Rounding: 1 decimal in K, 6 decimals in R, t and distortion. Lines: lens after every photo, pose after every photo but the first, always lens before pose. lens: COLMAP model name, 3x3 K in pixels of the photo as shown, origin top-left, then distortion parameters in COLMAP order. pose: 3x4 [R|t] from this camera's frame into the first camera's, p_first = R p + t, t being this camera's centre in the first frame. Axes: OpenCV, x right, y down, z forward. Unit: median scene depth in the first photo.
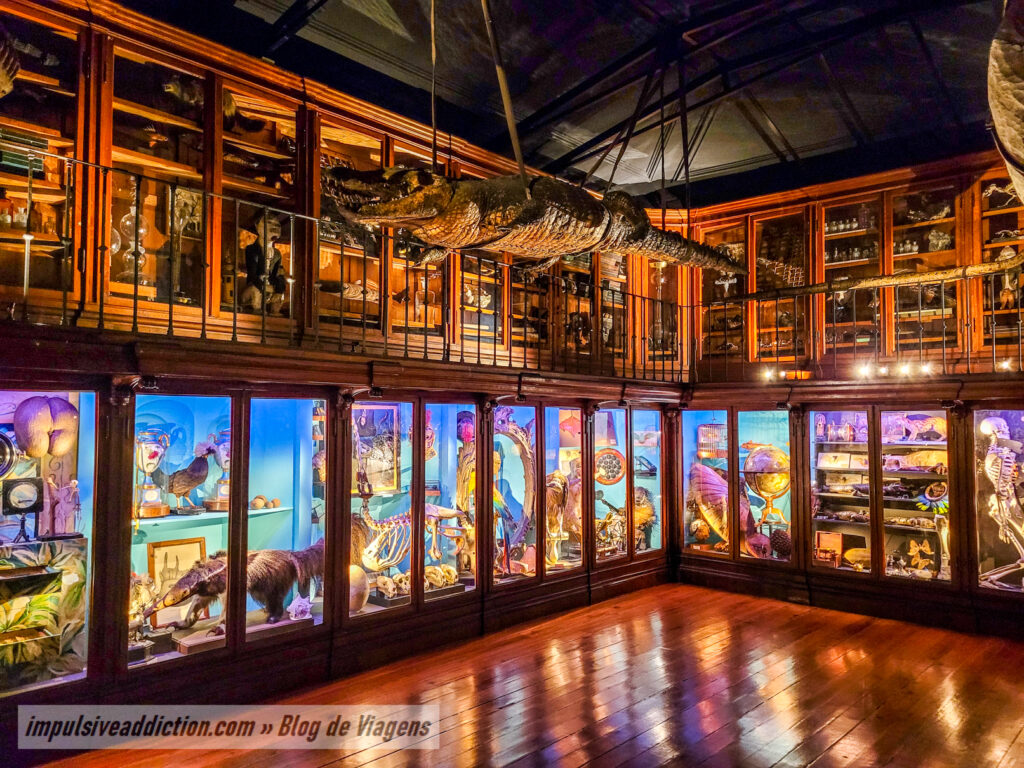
lens RADIAL K [[779.7, 0, 514.3], [0, 779.7, 390.4], [0, 0, 1]] dist [0.048396, -0.028968]
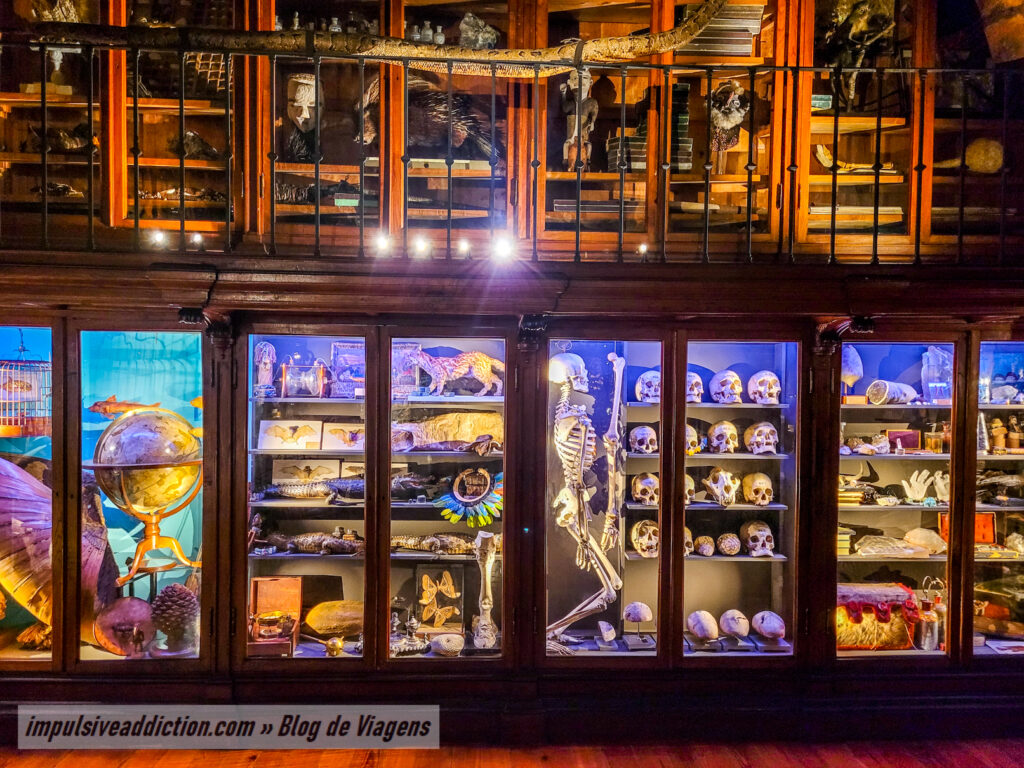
lens RADIAL K [[779.7, 0, 515.5], [0, 779.7, 393.7], [0, 0, 1]] dist [0.048396, -0.028968]
pose [[0.721679, -0.009405, 0.692164, 0.168470], [-0.039233, 0.997745, 0.054464, 0.030615], [-0.691115, -0.066461, 0.719682, 0.555122]]
